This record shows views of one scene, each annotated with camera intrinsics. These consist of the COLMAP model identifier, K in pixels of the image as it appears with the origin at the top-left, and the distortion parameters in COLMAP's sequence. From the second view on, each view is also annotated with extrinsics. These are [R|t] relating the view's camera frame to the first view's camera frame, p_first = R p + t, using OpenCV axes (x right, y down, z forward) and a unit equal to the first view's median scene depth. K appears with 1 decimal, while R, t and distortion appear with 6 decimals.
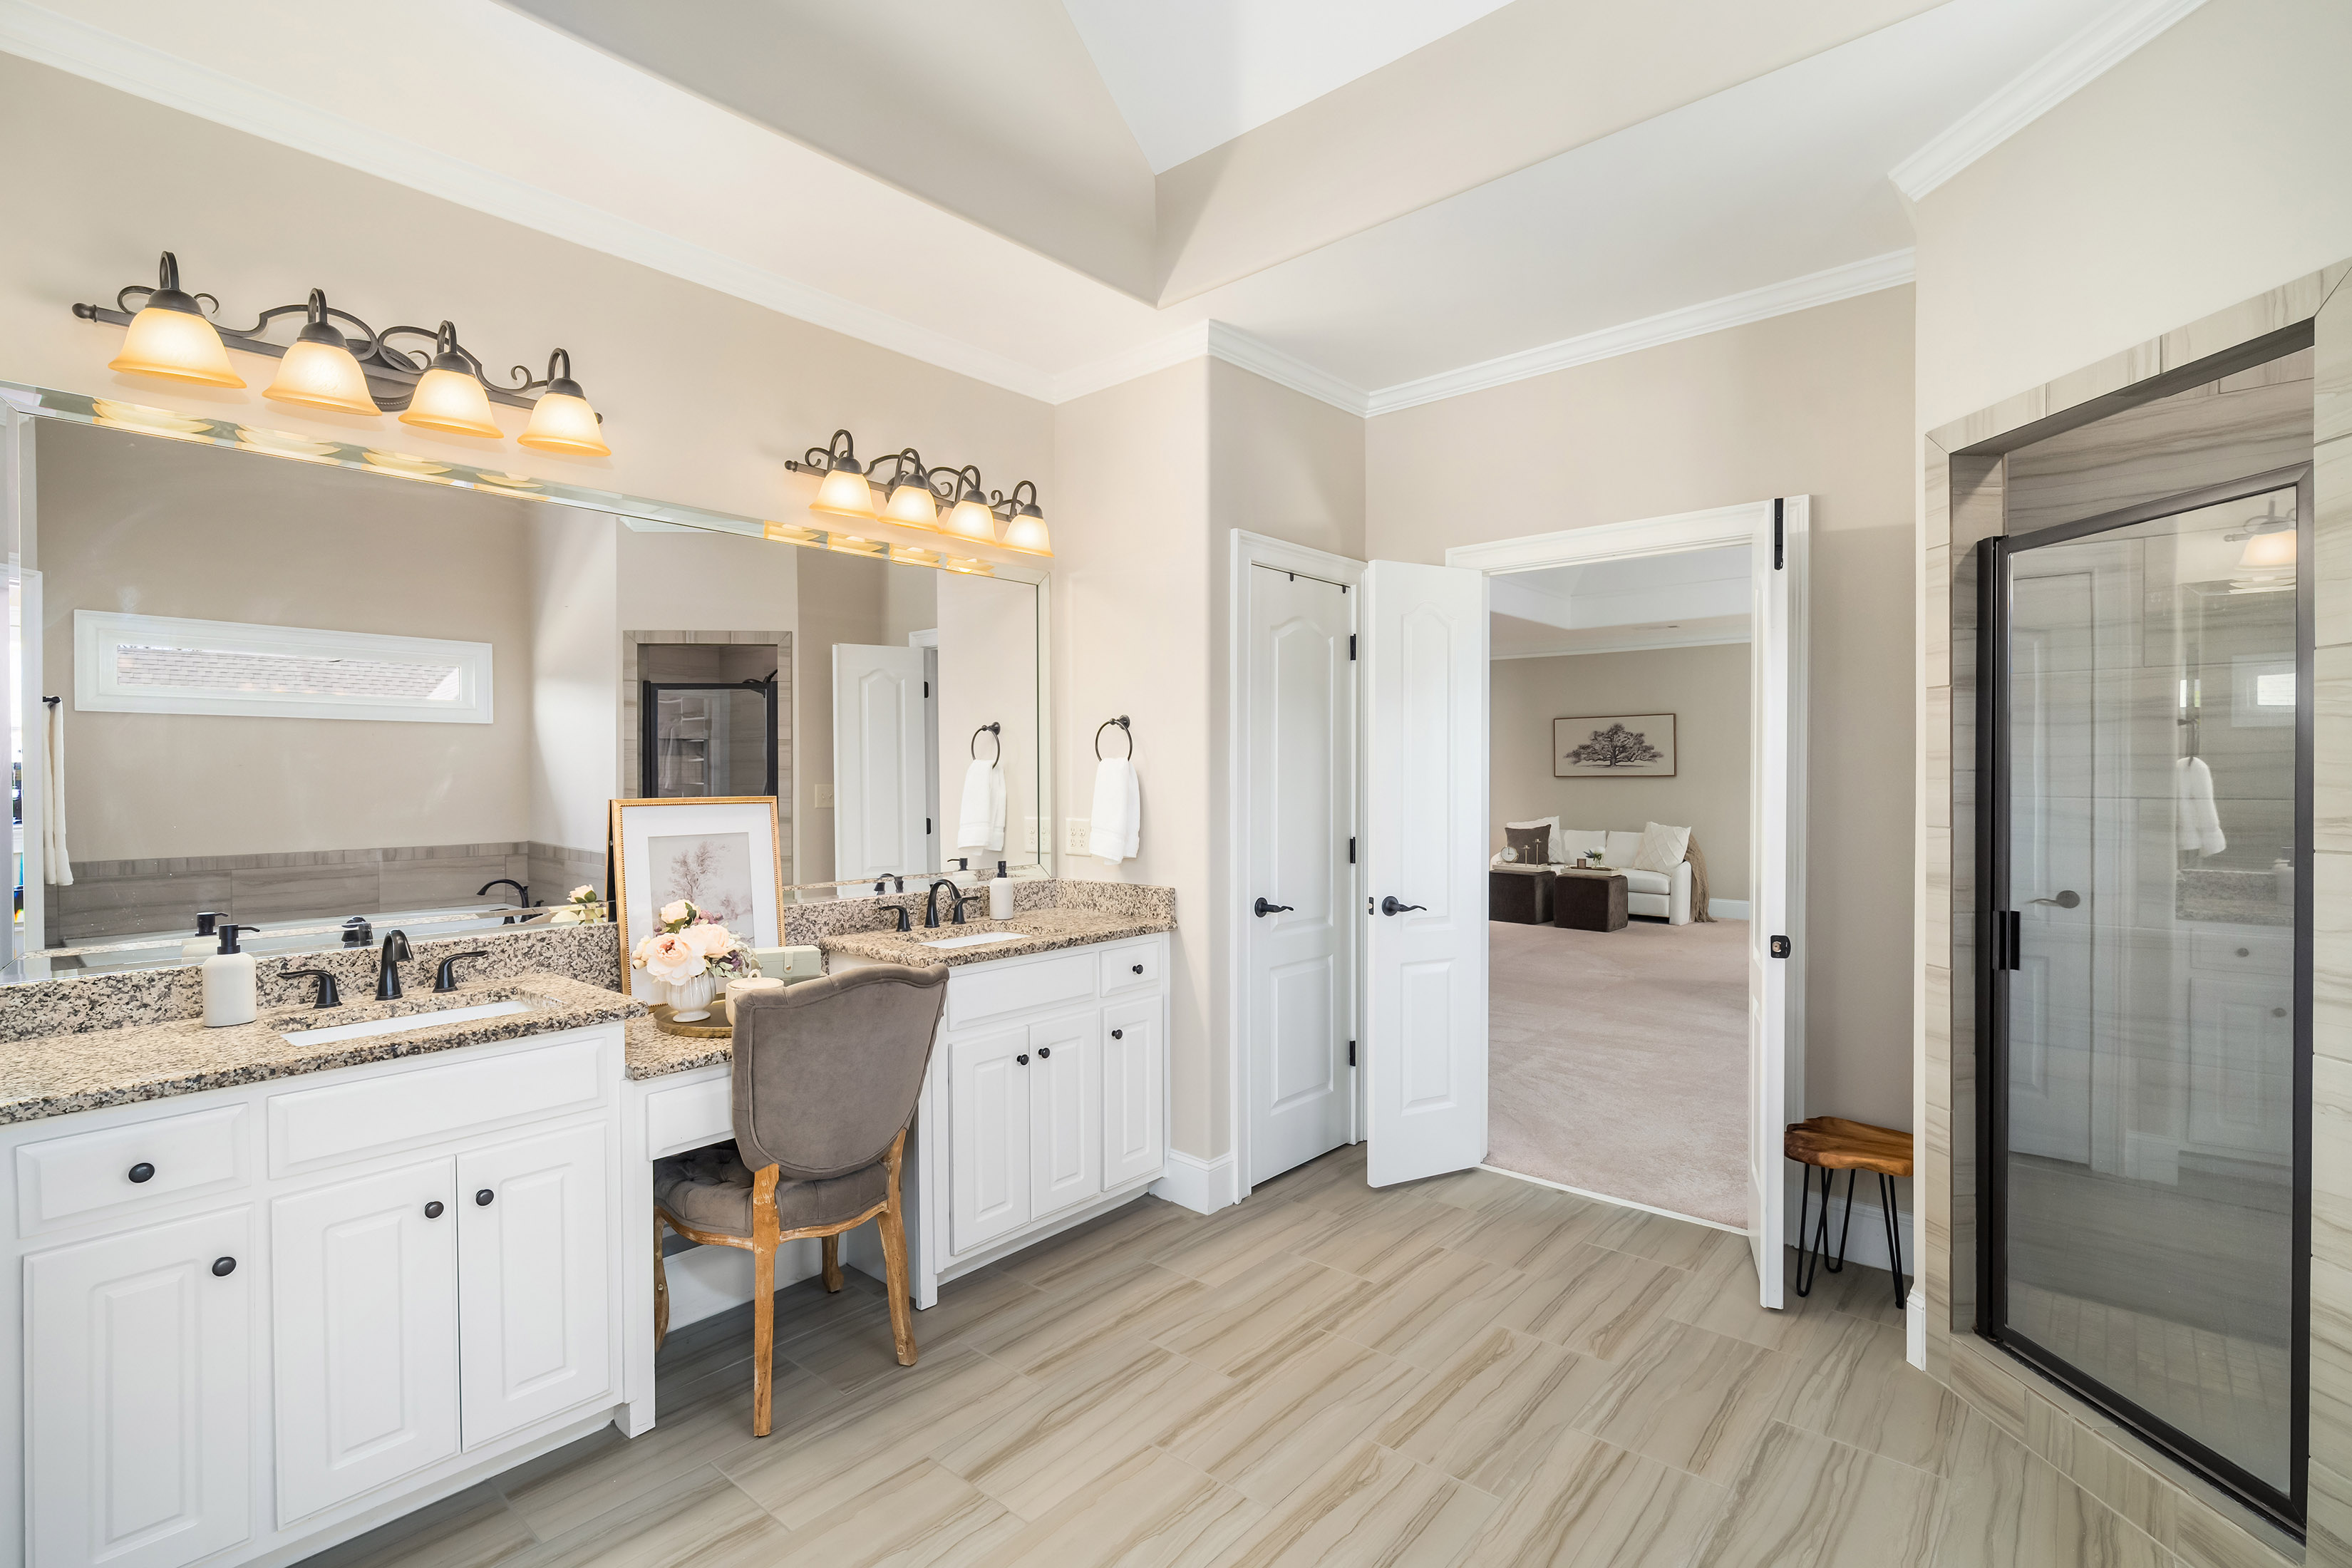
lens RADIAL K [[1100.5, 0, 1190.8], [0, 1100.5, 784.1], [0, 0, 1]] dist [0.003963, -0.001392]
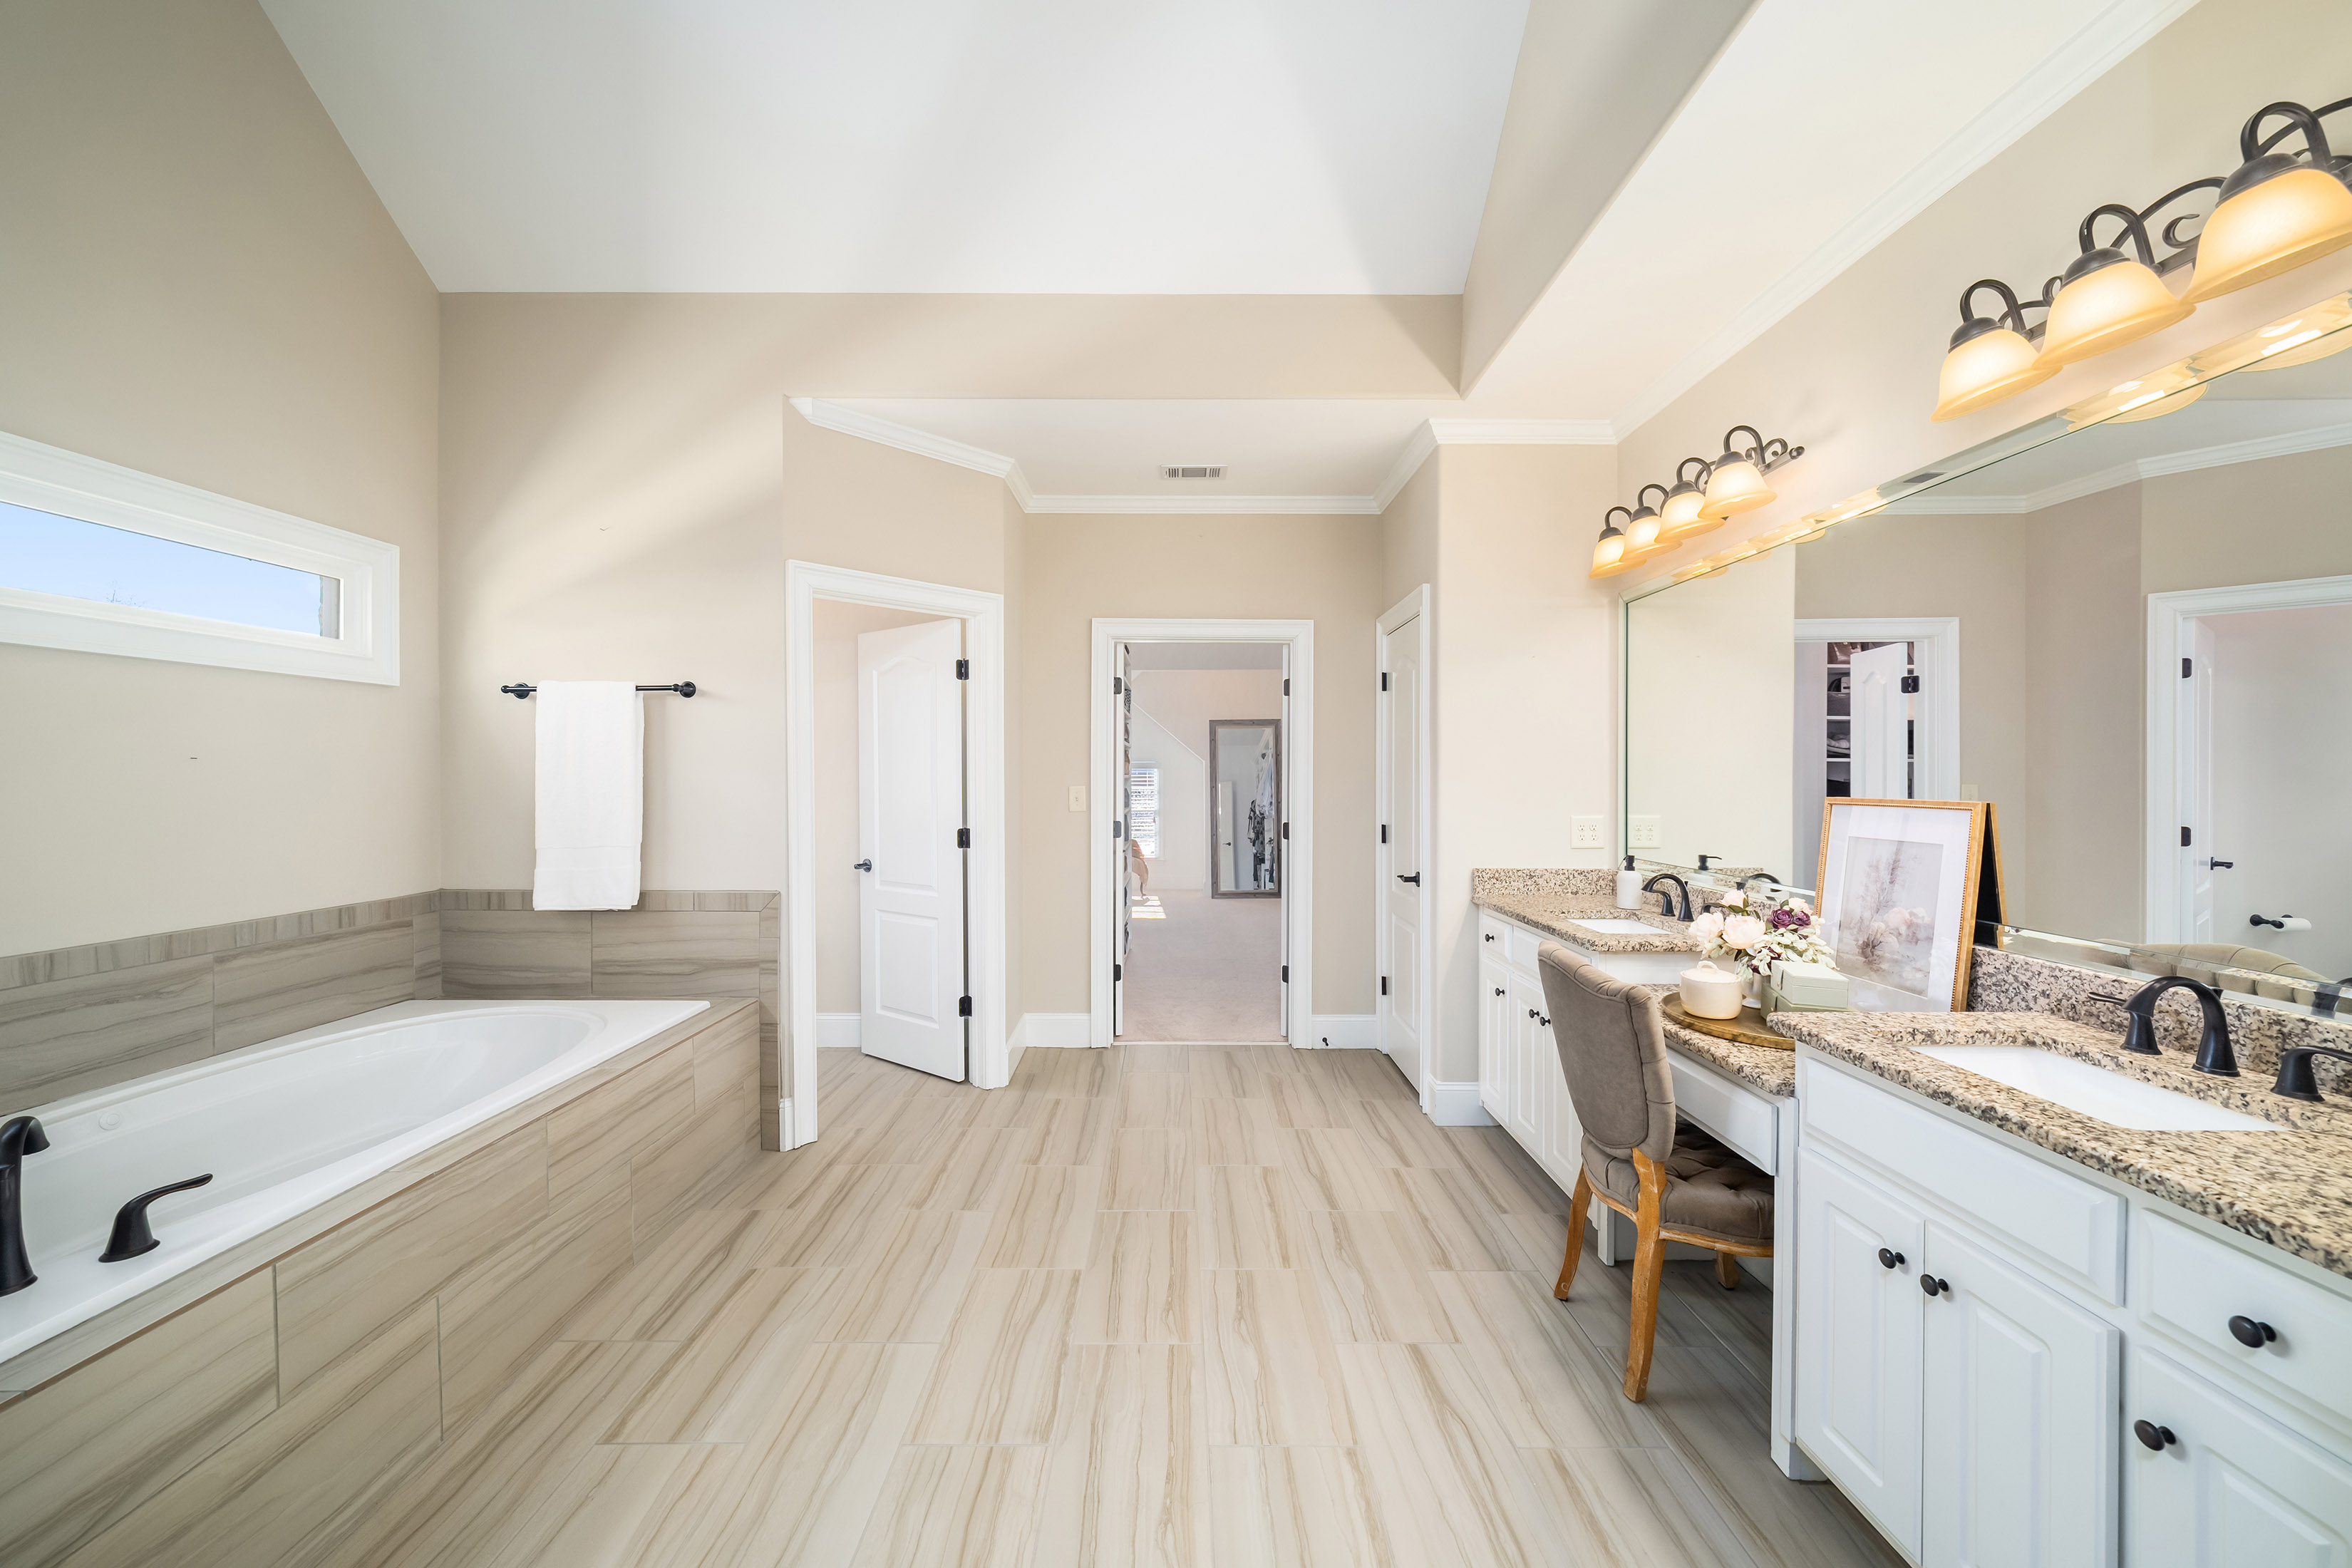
lens RADIAL K [[844.1, 0, 1161.4], [0, 844.1, 785.7], [0, 0, 1]] dist [-0.000964, 0.000296]
pose [[-0.771011, 0.012138, -0.636706, 0.471766], [-0.001230, 0.999788, 0.020550, -0.013022], [0.636821, 0.016627, -0.770833, 1.190005]]
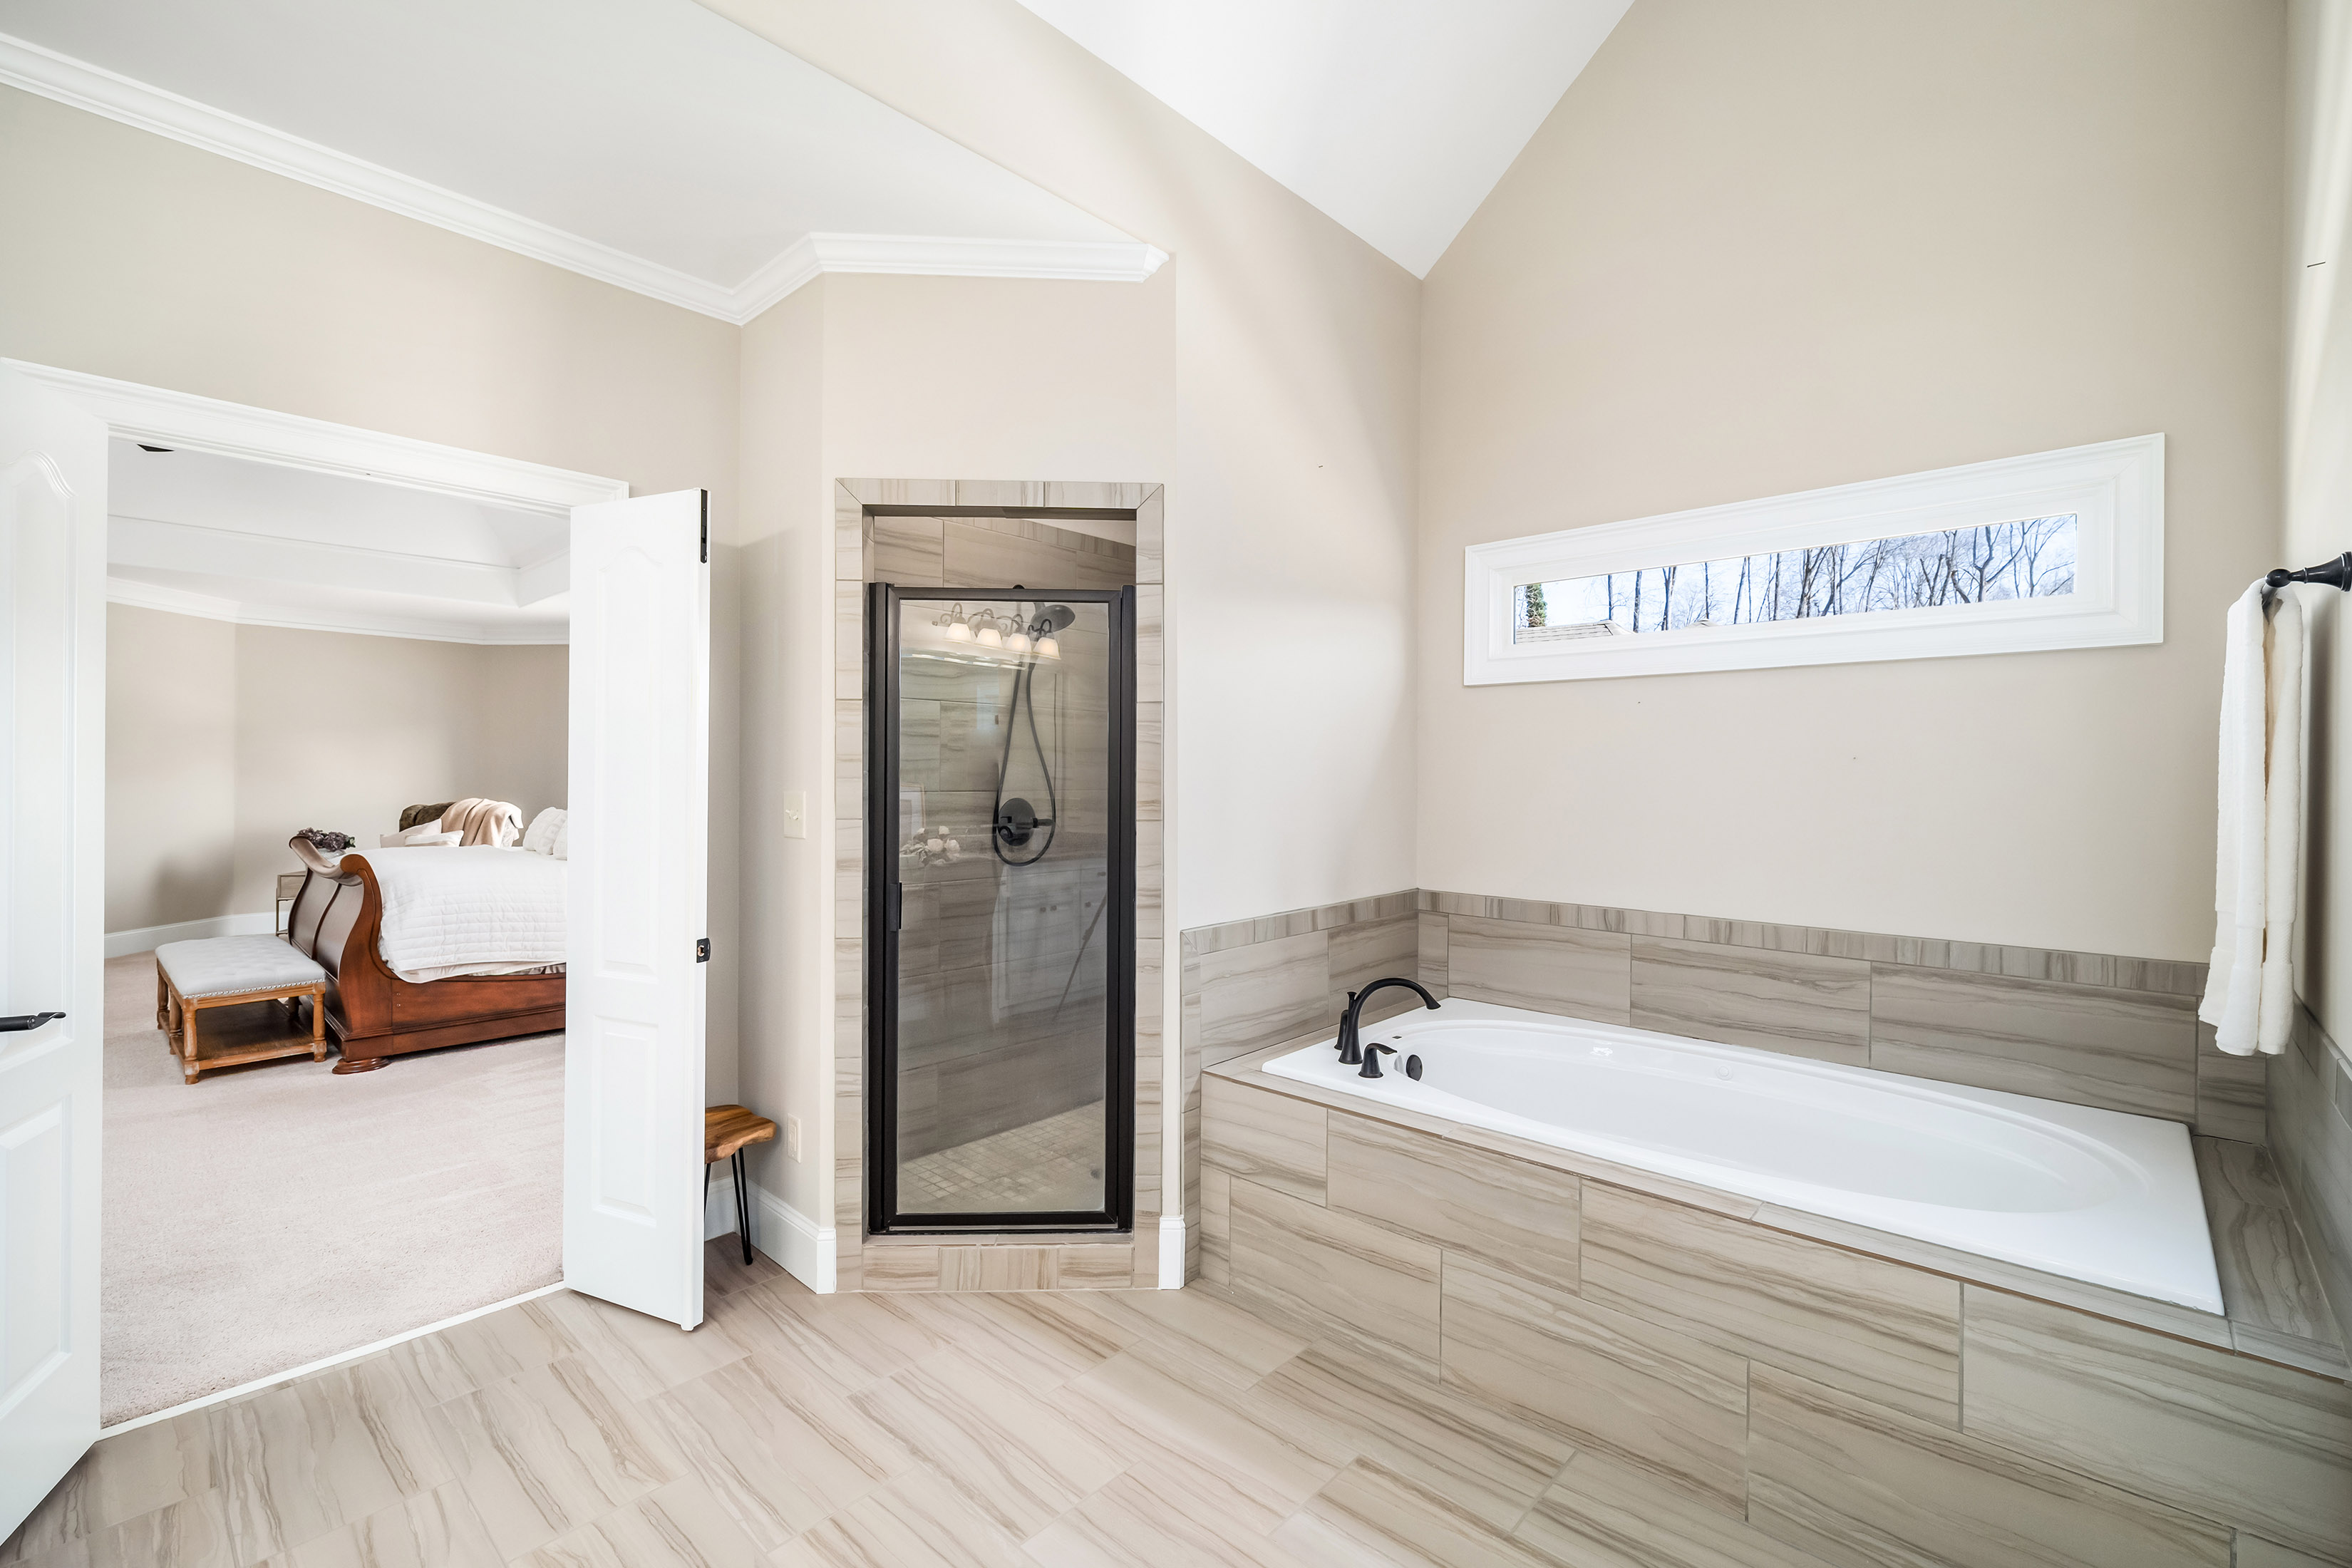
lens RADIAL K [[1013.1, 0, 1176.7], [0, 1013.1, 777.5], [0, 0, 1]] dist [-0.001754, -0.000334]
pose [[0.035743, -0.001761, 0.999359, -0.343694], [0.002013, 0.999997, 0.001690, -0.005451], [-0.999359, 0.001951, 0.035746, 0.549821]]
